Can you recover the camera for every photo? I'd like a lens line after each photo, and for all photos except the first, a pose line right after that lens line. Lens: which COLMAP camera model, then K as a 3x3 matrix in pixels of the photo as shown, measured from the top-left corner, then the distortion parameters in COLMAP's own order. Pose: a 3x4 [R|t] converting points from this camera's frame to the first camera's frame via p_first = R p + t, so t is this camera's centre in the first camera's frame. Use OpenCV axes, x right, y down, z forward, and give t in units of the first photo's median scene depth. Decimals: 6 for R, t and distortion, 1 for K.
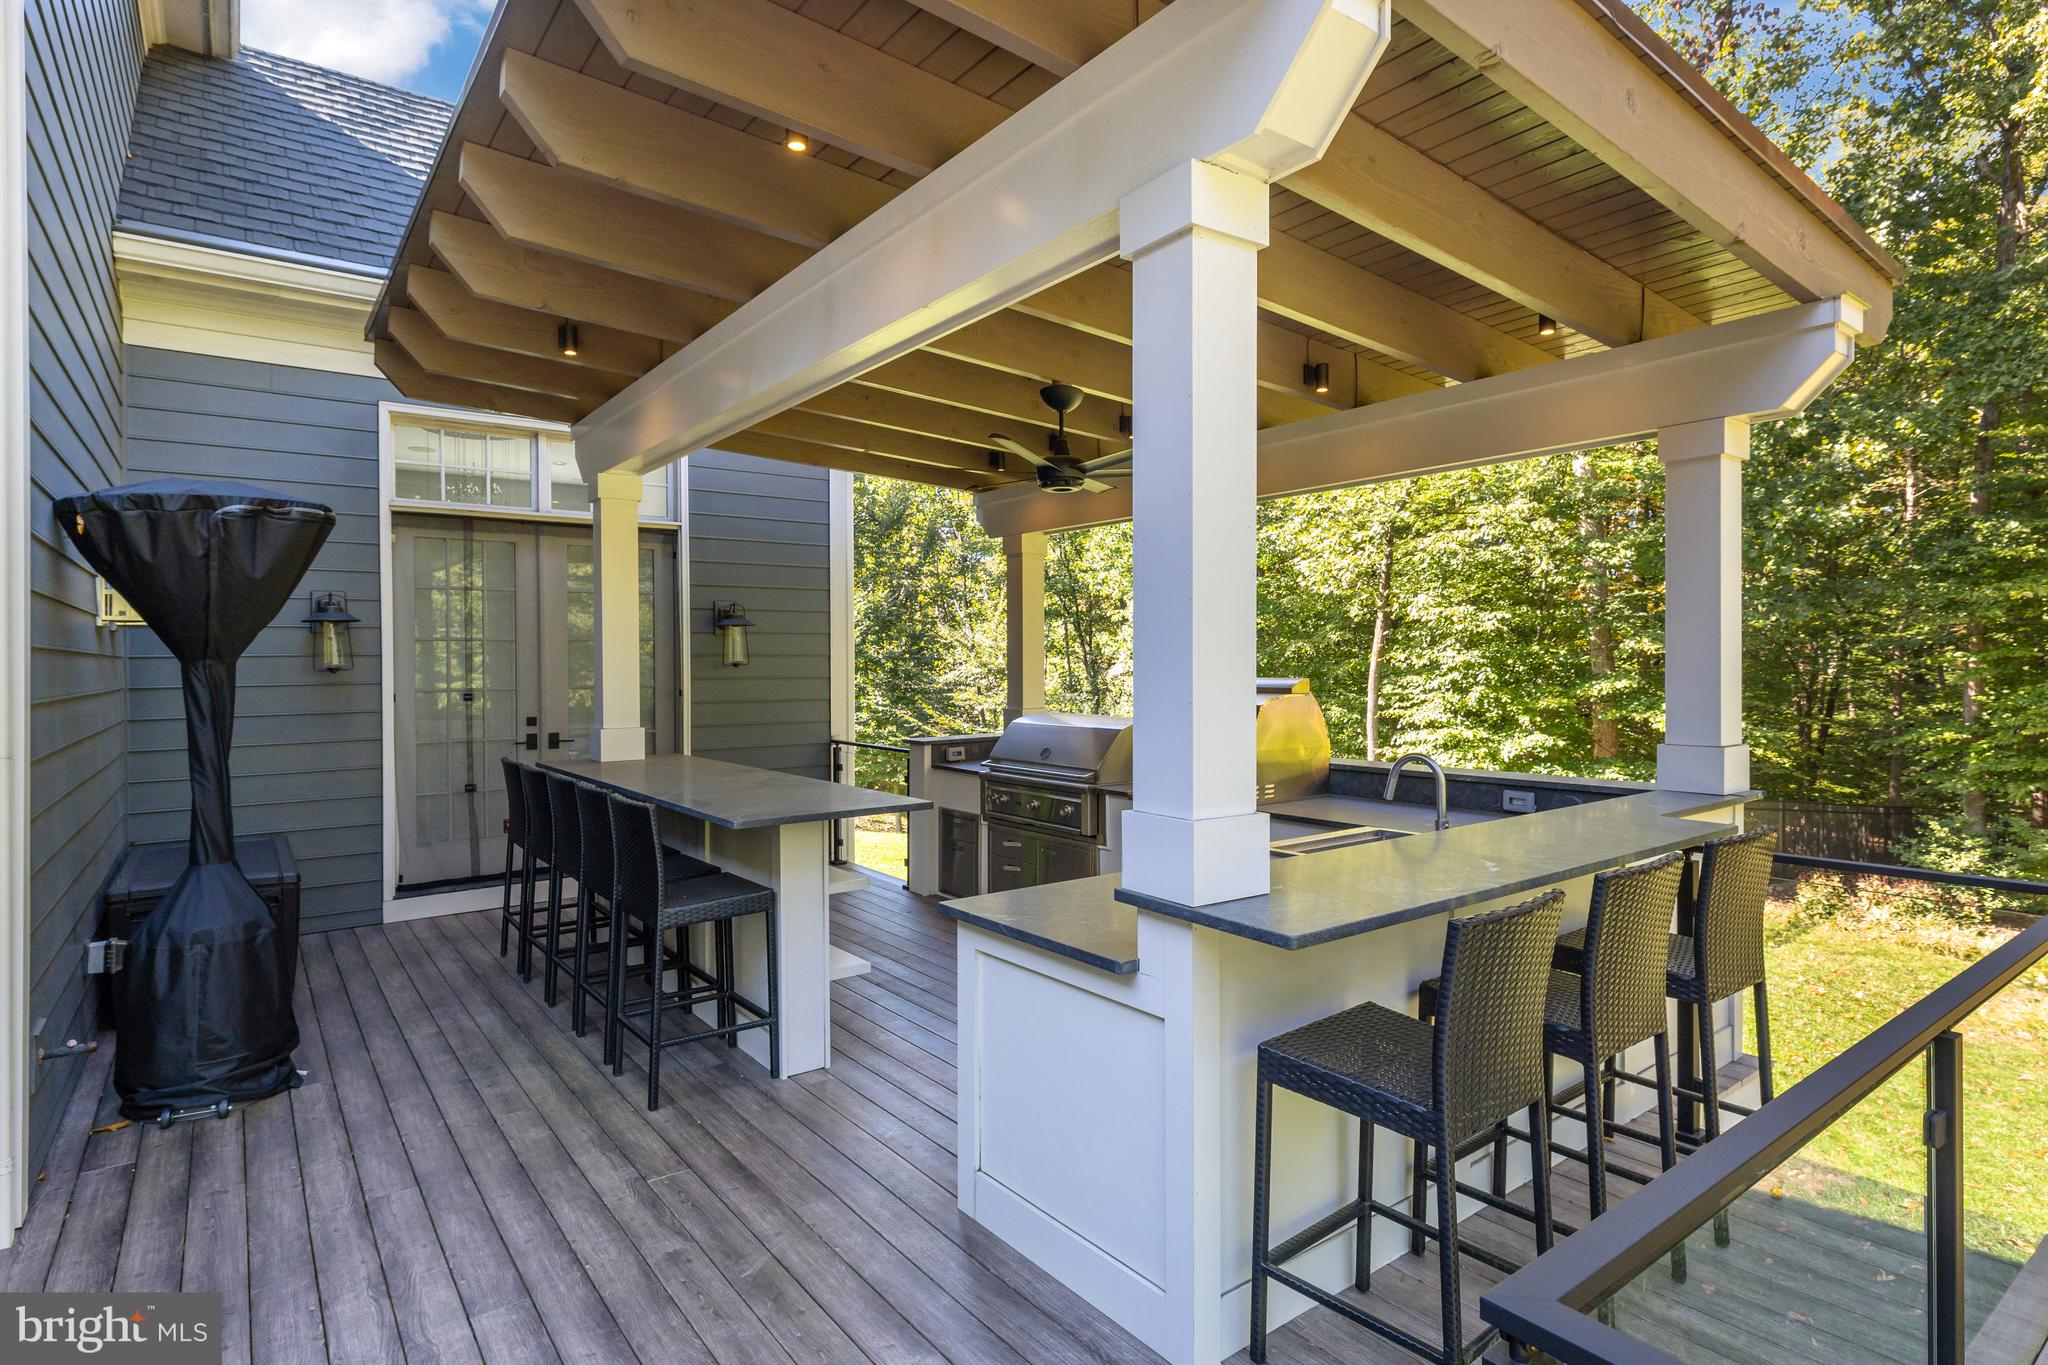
lens RADIAL K [[1075.9, 0, 1032.2], [0, 1075.9, 669.3], [0, 0, 1]] dist [0.015767, 0.000059]
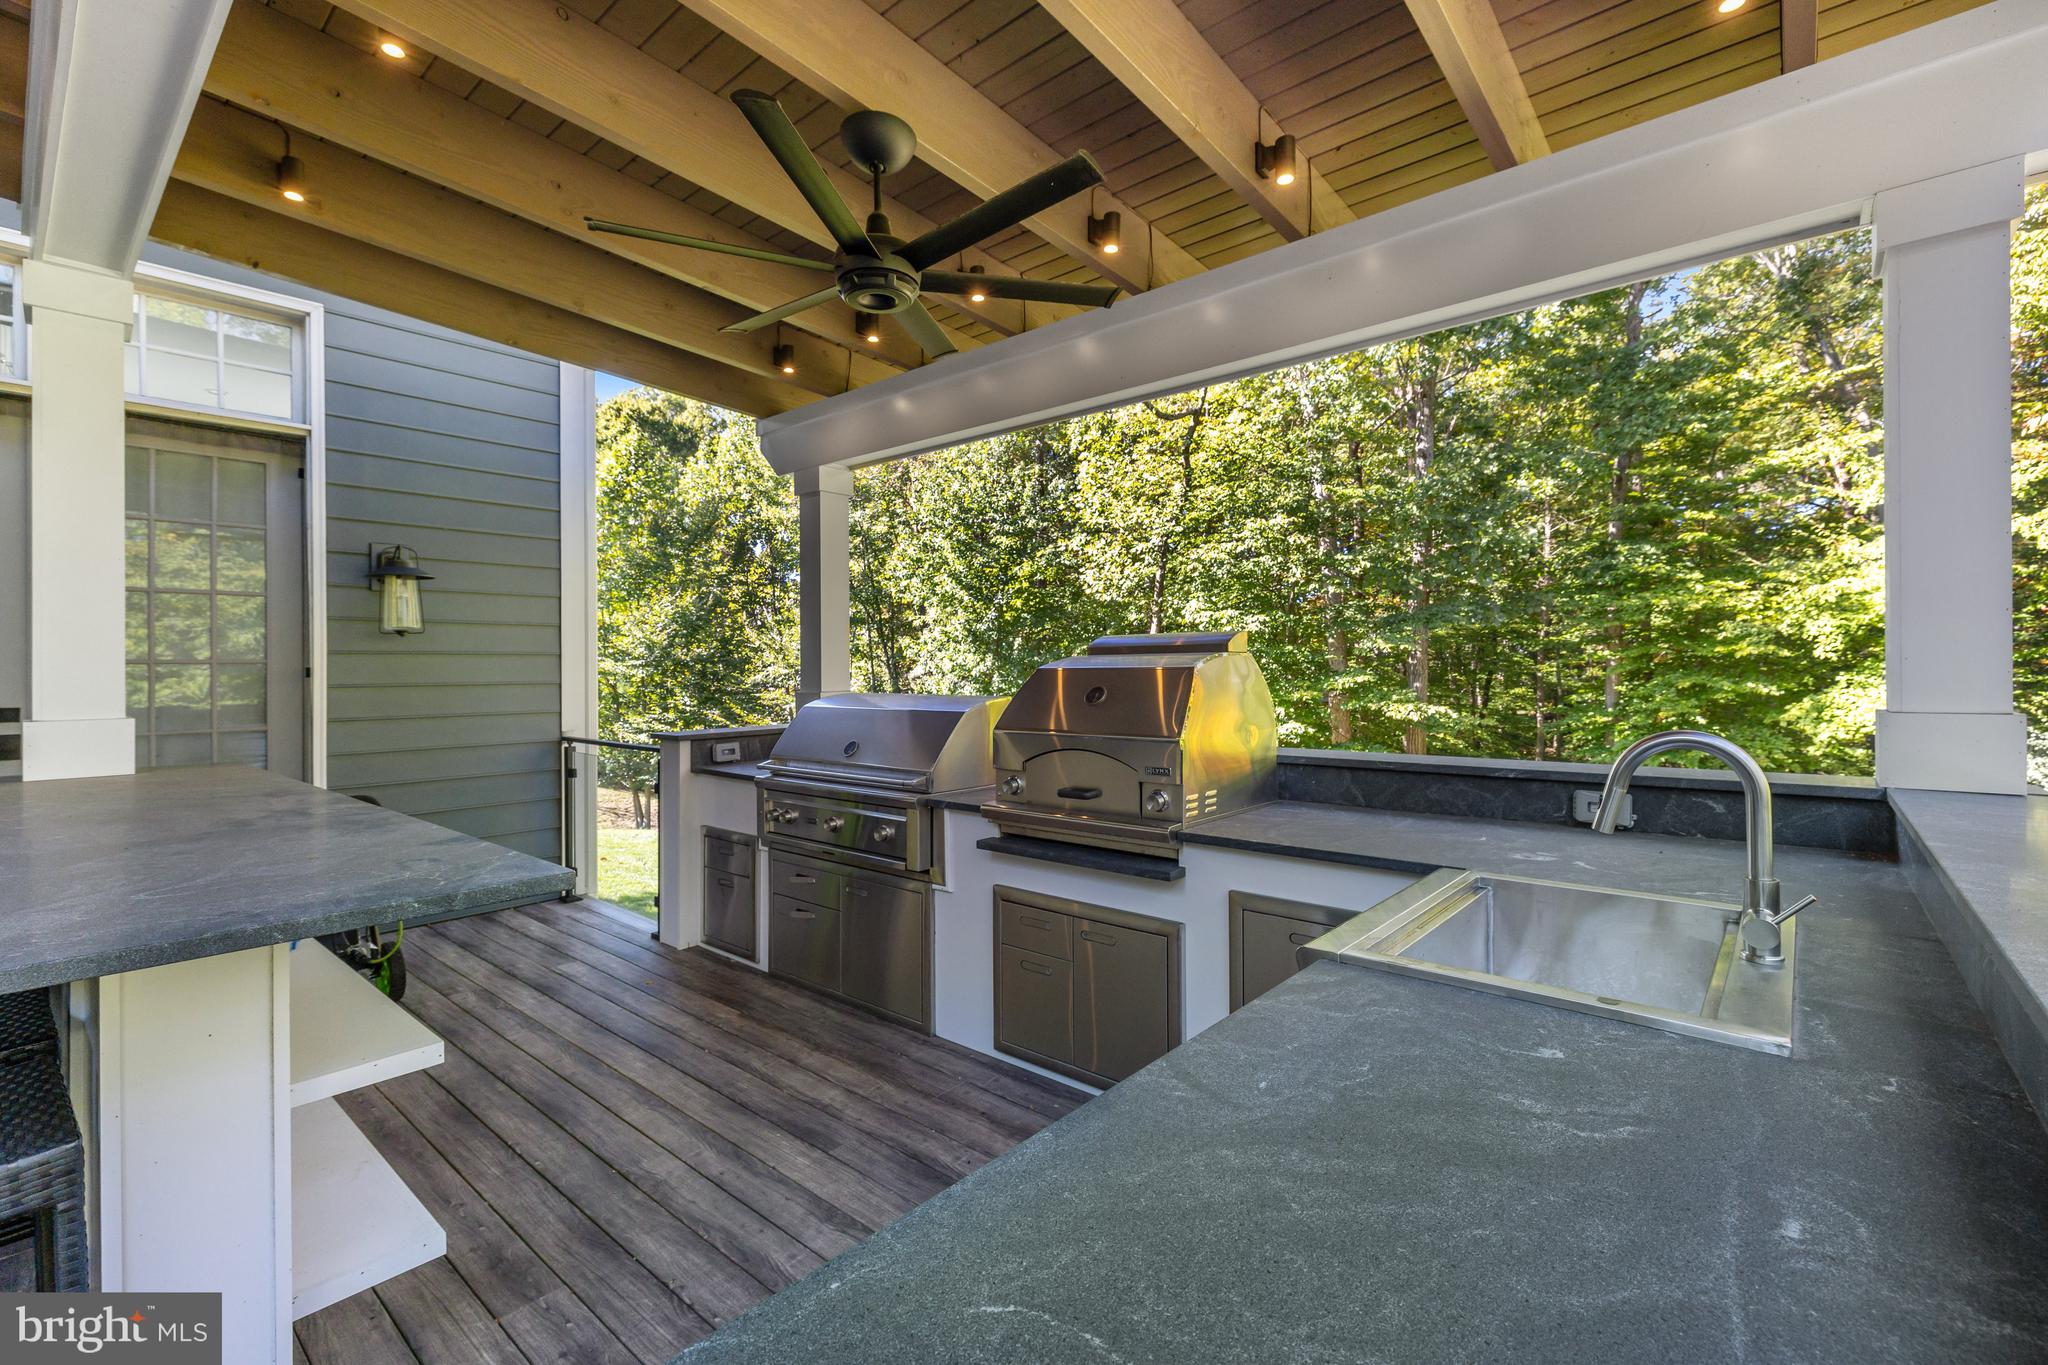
lens RADIAL K [[907.5, 0, 1043.7], [0, 907.5, 681.8], [0, 0, 1]] dist [0.003022, 0.000137]
pose [[0.975548, -0.004412, 0.219741, 0.001246], [0.003064, 0.999974, 0.006473, 0.008316], [-0.219764, -0.005641, 0.975537, 0.106902]]
